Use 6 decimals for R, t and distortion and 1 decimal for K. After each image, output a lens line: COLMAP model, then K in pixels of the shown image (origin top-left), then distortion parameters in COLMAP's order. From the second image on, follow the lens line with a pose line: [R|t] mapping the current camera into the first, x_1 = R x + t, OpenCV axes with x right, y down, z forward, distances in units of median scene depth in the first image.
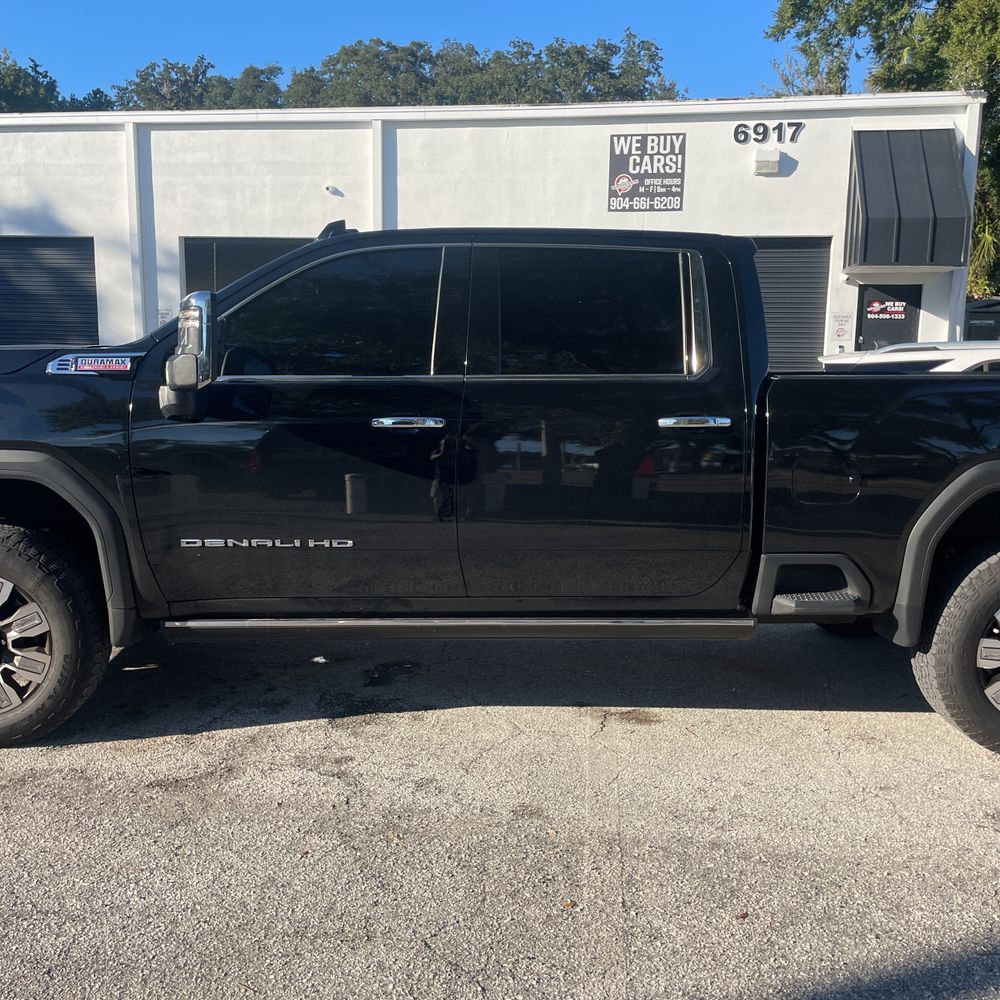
lens RADIAL K [[1007.6, 0, 498.0], [0, 1007.6, 485.4], [0, 0, 1]] dist [0.092644, -0.127163]
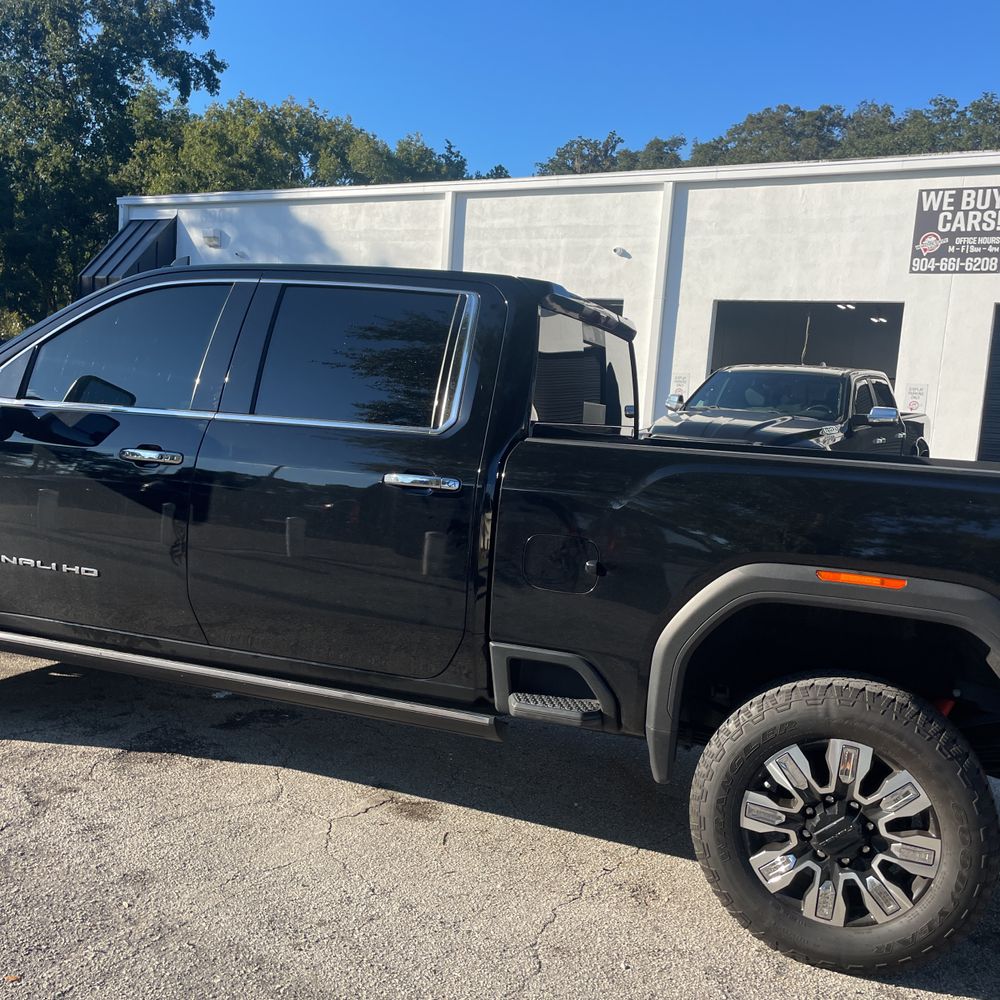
lens RADIAL K [[1011.3, 0, 510.3], [0, 1011.3, 496.4], [0, 0, 1]] dist [0.084900, -0.114586]
pose [[0.927054, 0.089330, -0.364131, 0.130720], [-0.108404, 0.993584, -0.032241, -0.006536], [0.358914, 0.069362, 0.930790, 0.044770]]
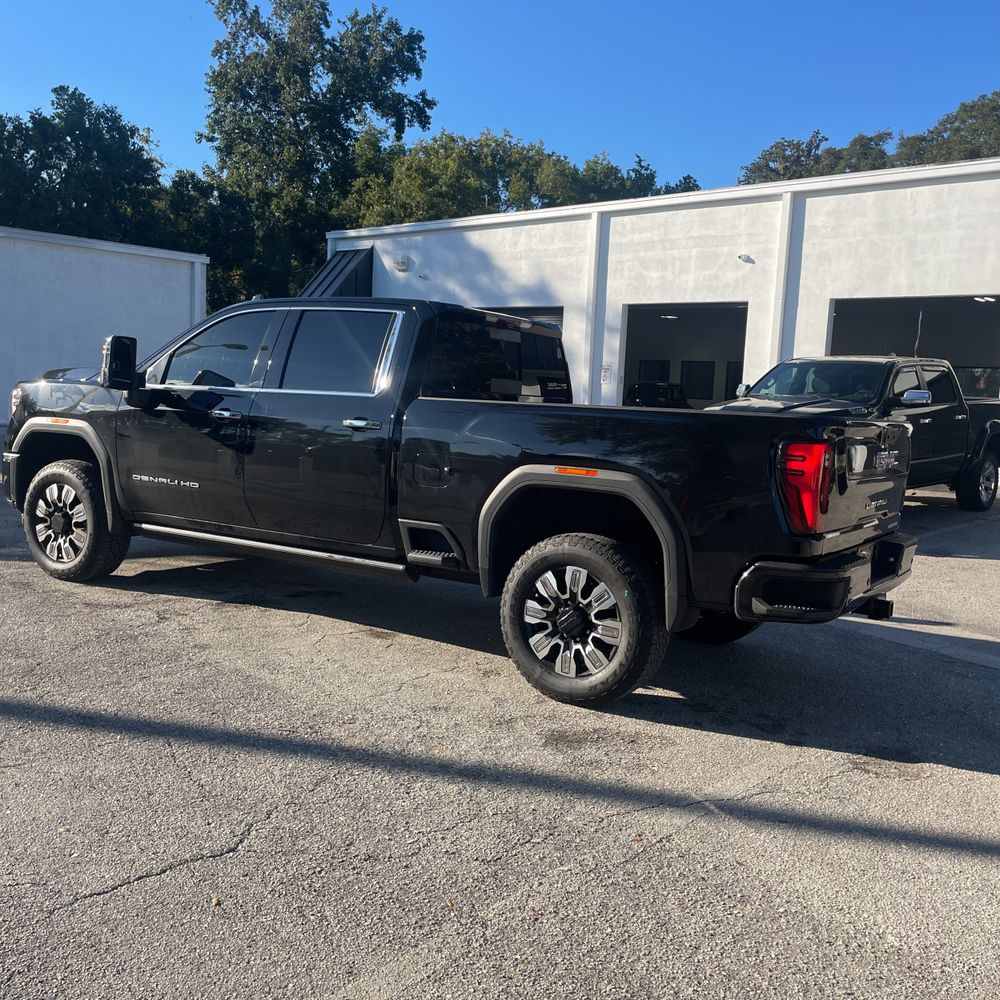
lens RADIAL K [[1007.9, 0, 516.1], [0, 1007.9, 478.0], [0, 0, 1]] dist [0.086636, -0.113265]
pose [[0.830325, 0.077582, -0.551853, 0.268830], [-0.114483, 0.992888, -0.032668, 0.008719], [0.545394, 0.090303, 0.833301, -0.025454]]
